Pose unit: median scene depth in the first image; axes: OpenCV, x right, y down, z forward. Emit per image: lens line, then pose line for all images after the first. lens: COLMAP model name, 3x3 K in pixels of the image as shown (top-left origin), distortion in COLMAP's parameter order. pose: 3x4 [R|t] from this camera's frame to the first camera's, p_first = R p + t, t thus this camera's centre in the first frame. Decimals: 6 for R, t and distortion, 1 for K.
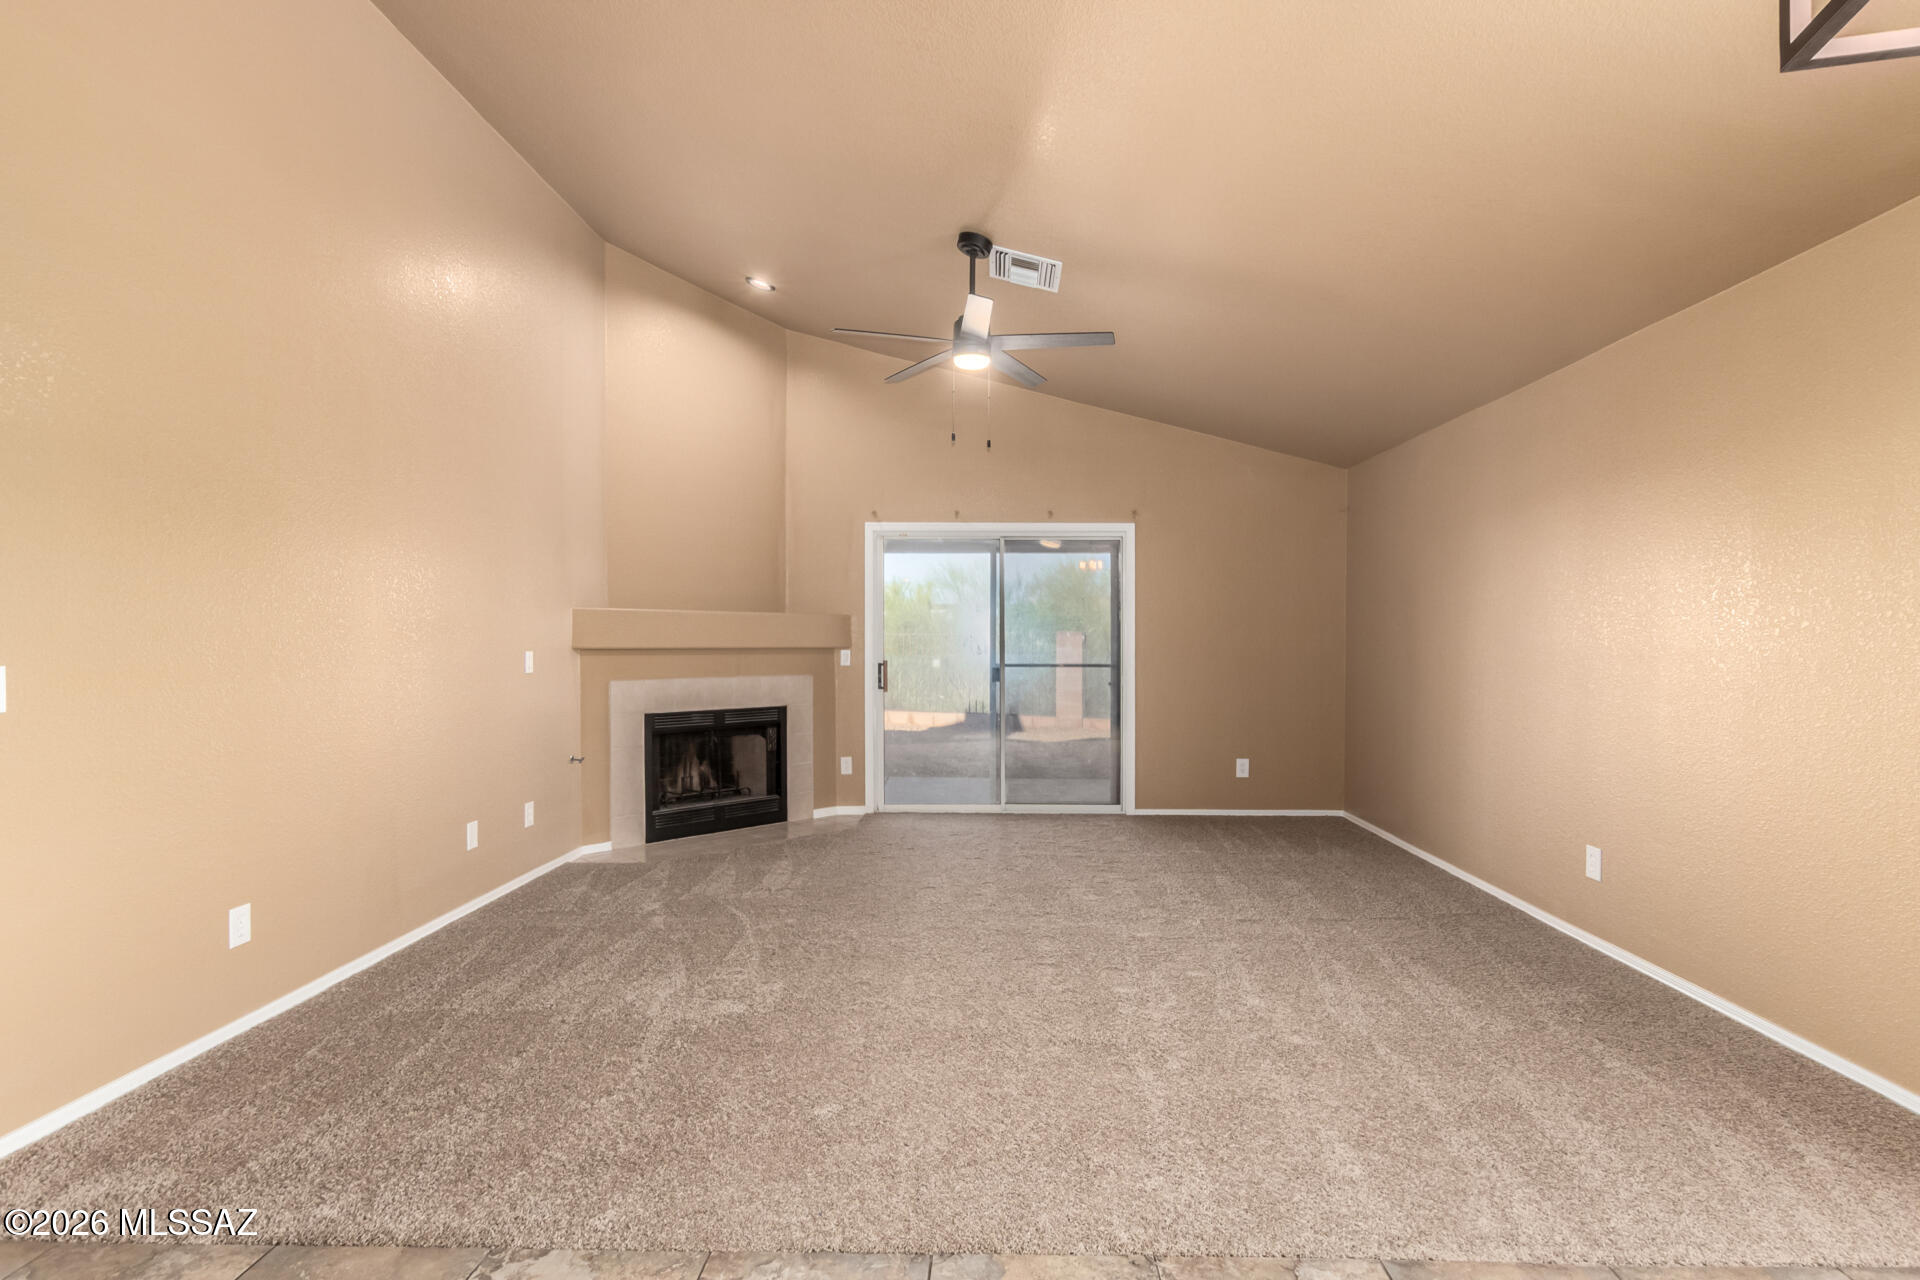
lens RADIAL K [[912.8, 0, 976.8], [0, 912.8, 645.3], [0, 0, 1]] dist [0.011741, -0.003767]
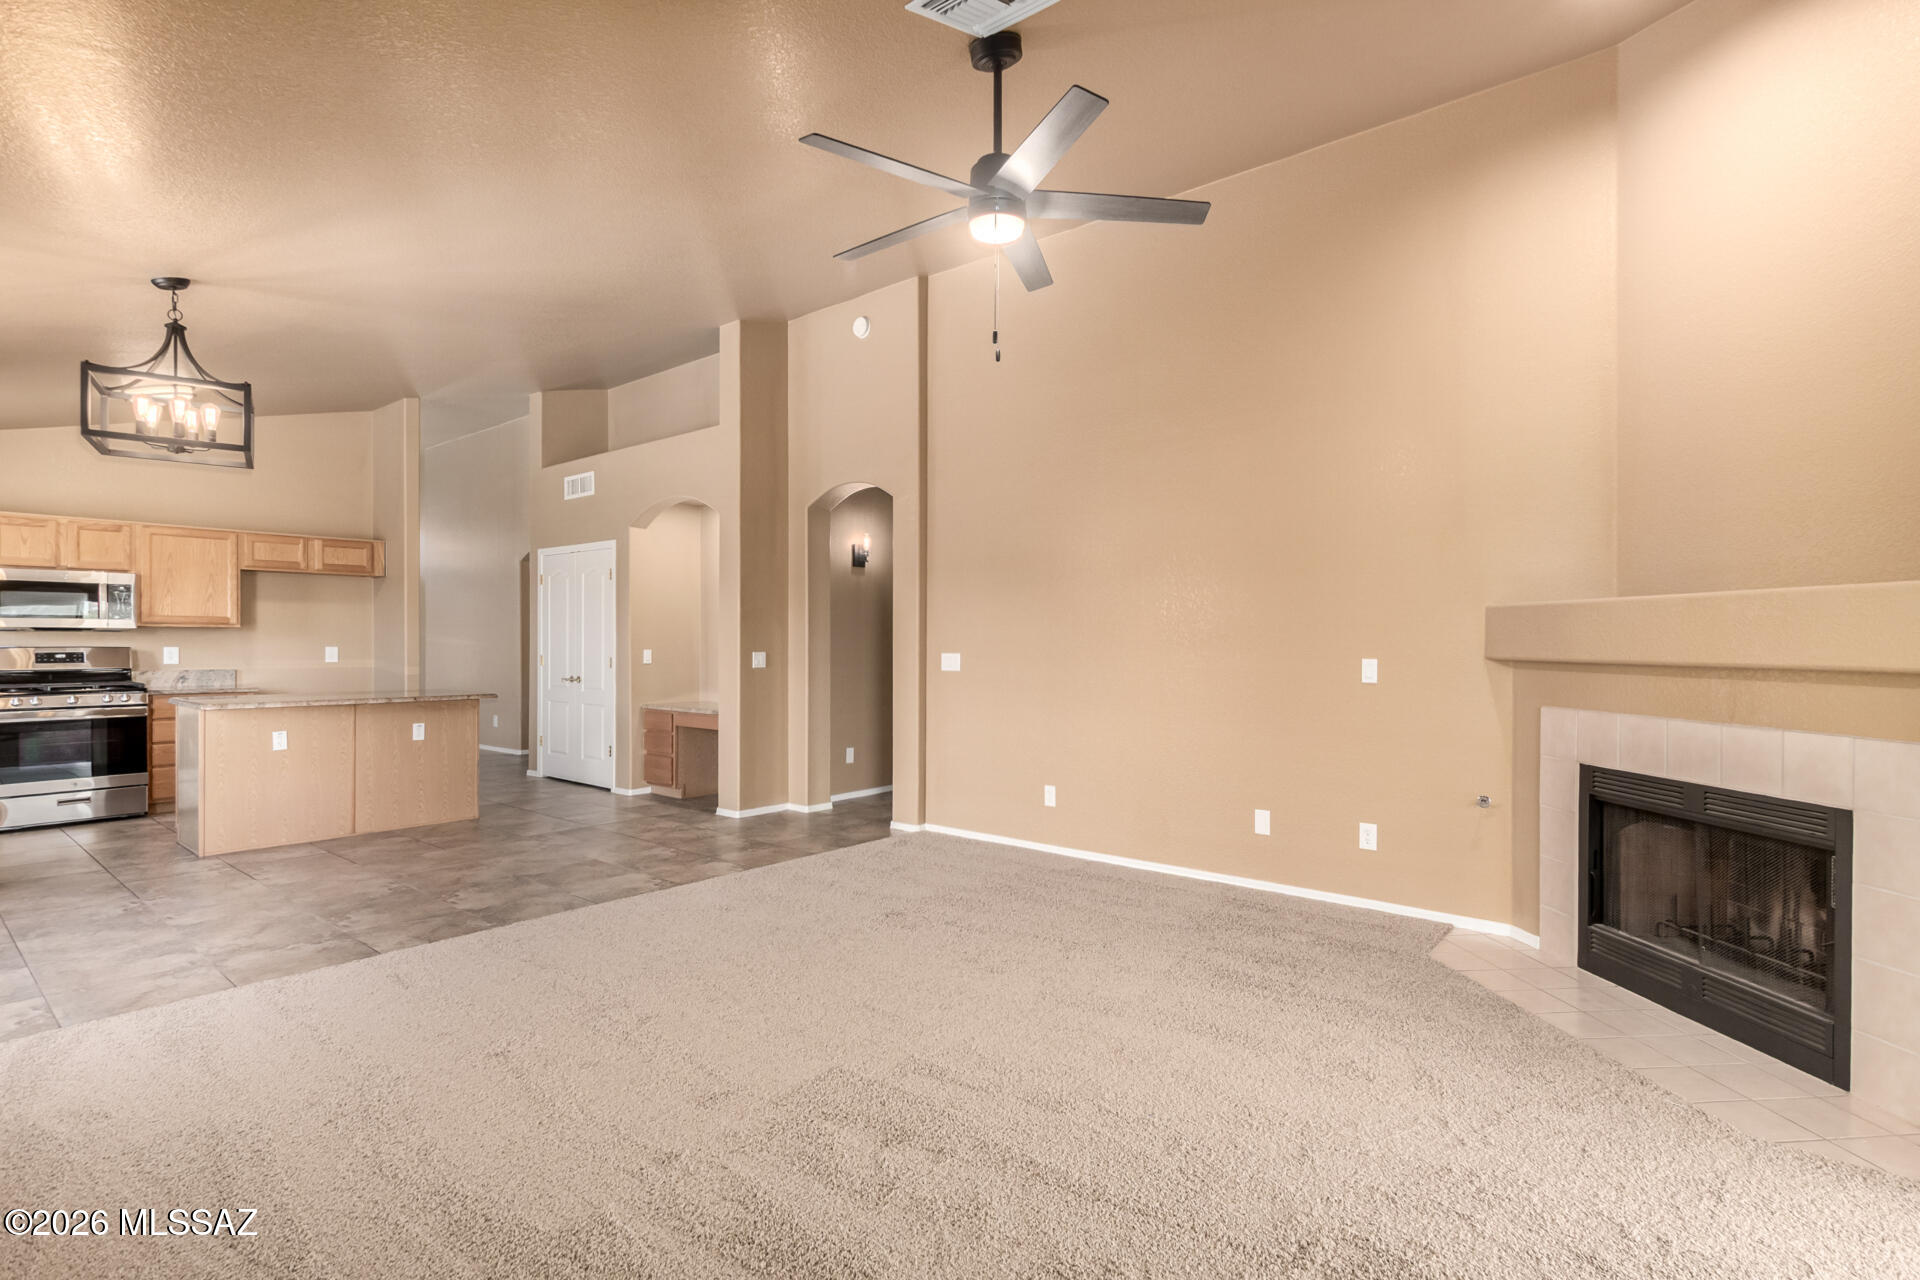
lens RADIAL K [[912.8, 0, 977.2], [0, 912.8, 648.2], [0, 0, 1]] dist [0.011741, -0.003767]
pose [[-0.613558, -0.000788, -0.789649, 0.357542], [-0.010901, 0.999913, 0.007472, -0.005221], [0.789574, 0.013193, -0.613513, 0.942653]]
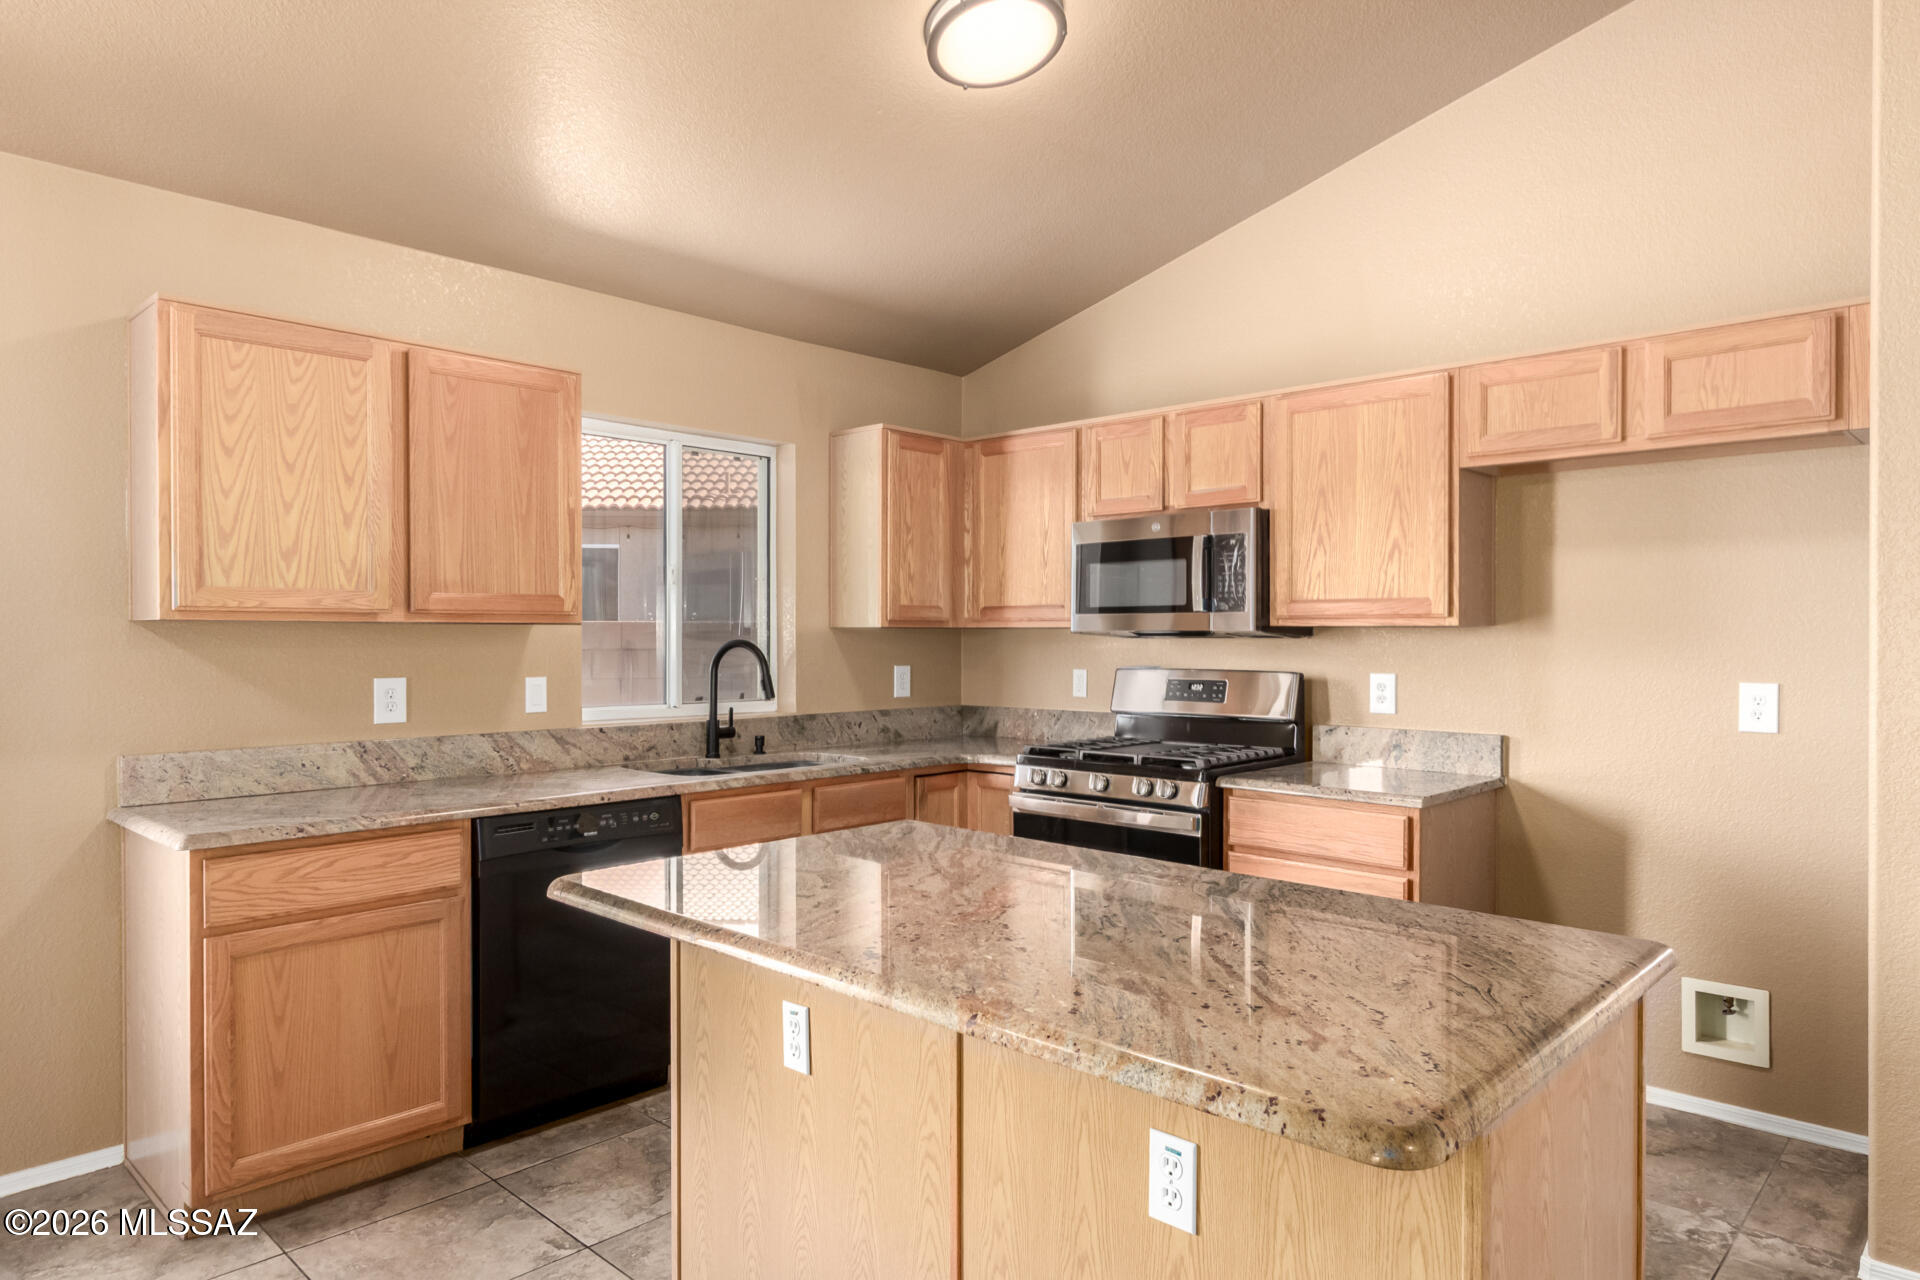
lens RADIAL K [[1170.8, 0, 998.2], [0, 1170.8, 645.2], [0, 0, 1]] dist [0.002800, 0.001995]
pose [[-0.750223, -0.011466, 0.661085, -0.175364], [0.000223, 0.999845, 0.017594, -0.012737], [-0.661185, 0.013347, -0.750104, 0.069587]]
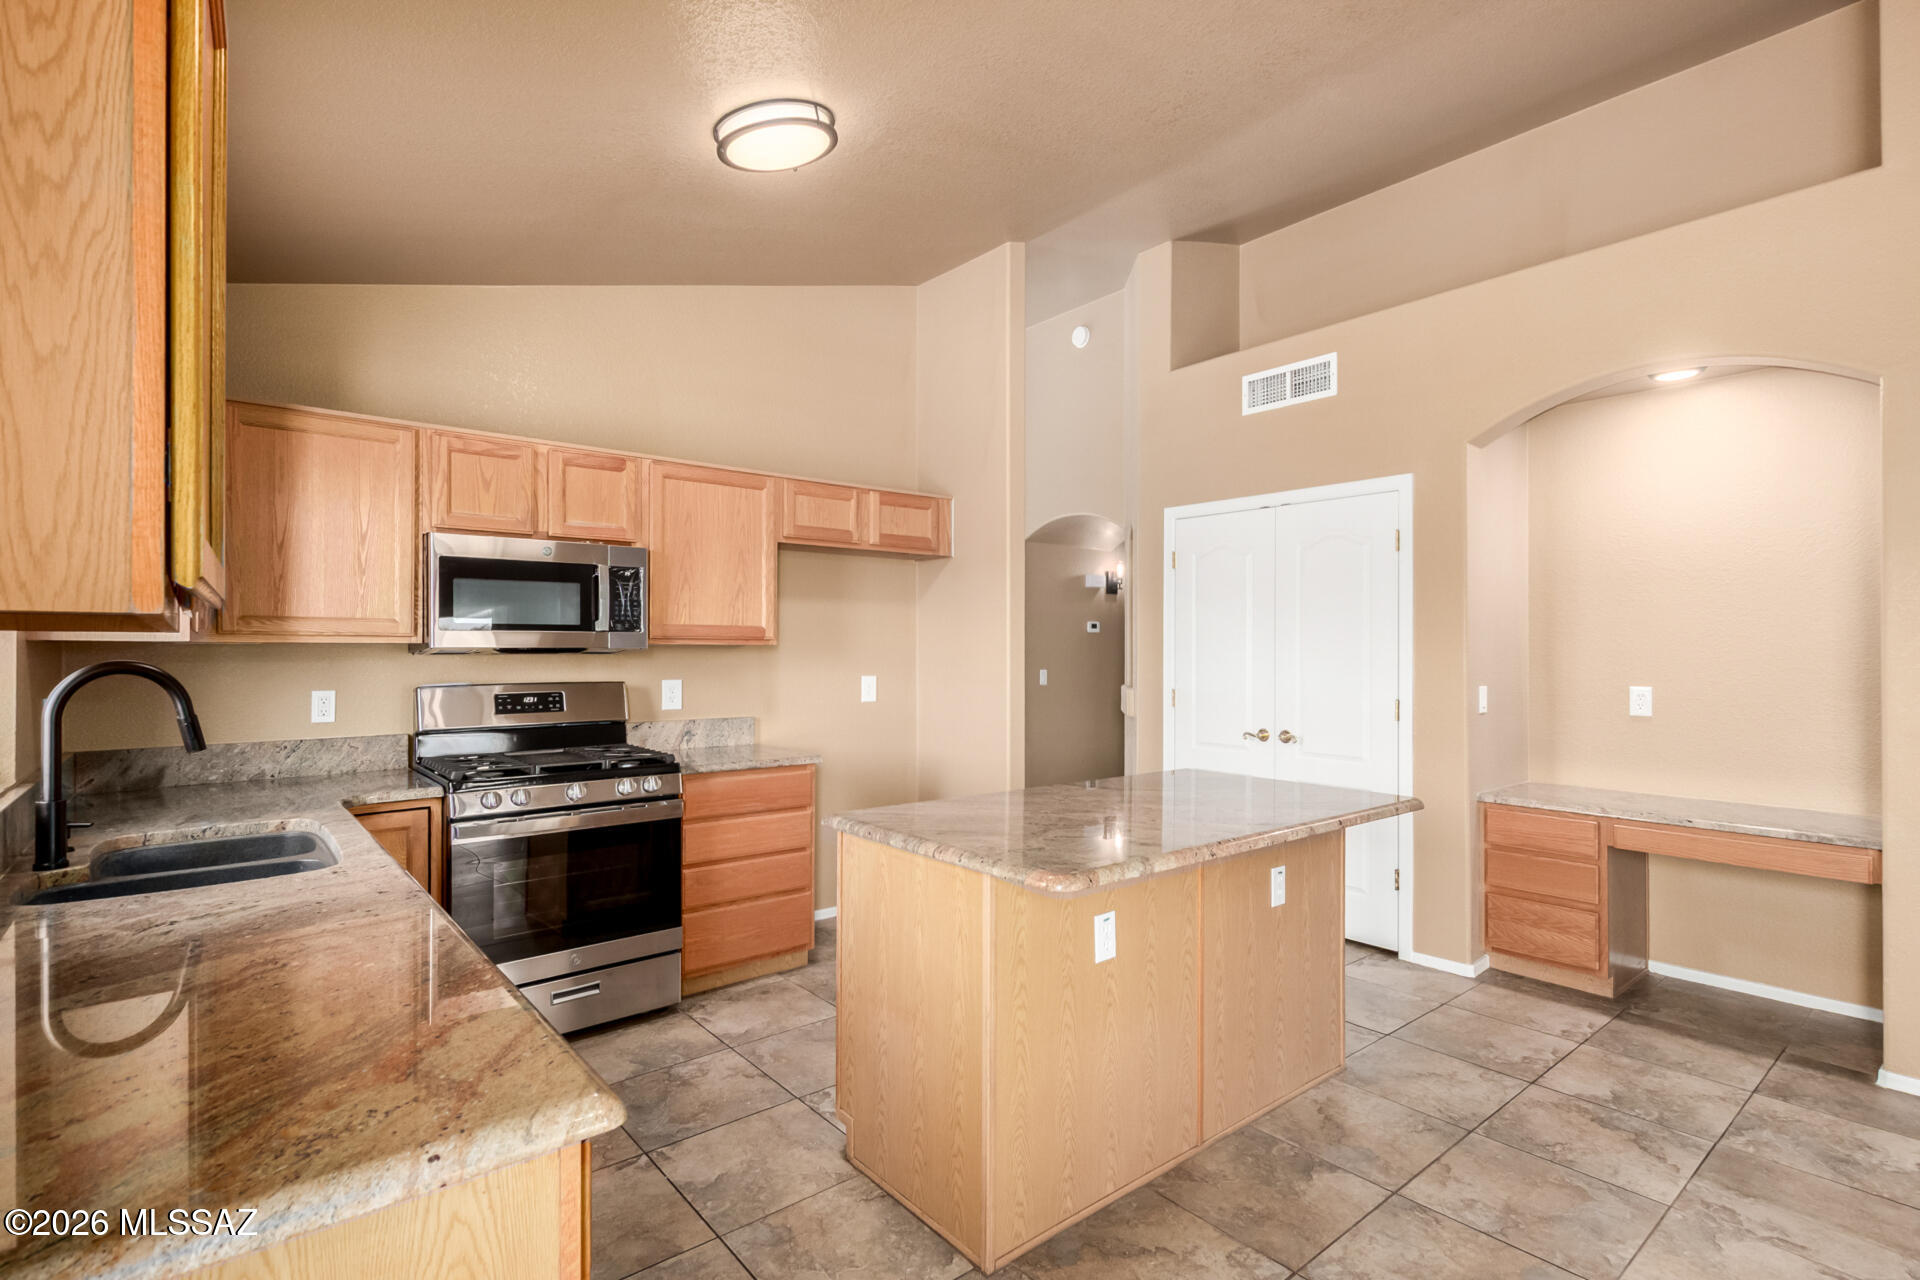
lens RADIAL K [[912.8, 0, 968.8], [0, 912.8, 646.4], [0, 0, 1]] dist [0.011741, -0.003767]
pose [[-0.752633, -0.008055, -0.658391, 0.340367], [-0.009475, 0.999954, -0.001403, -0.011819], [0.658372, 0.005182, -0.752675, 0.098414]]
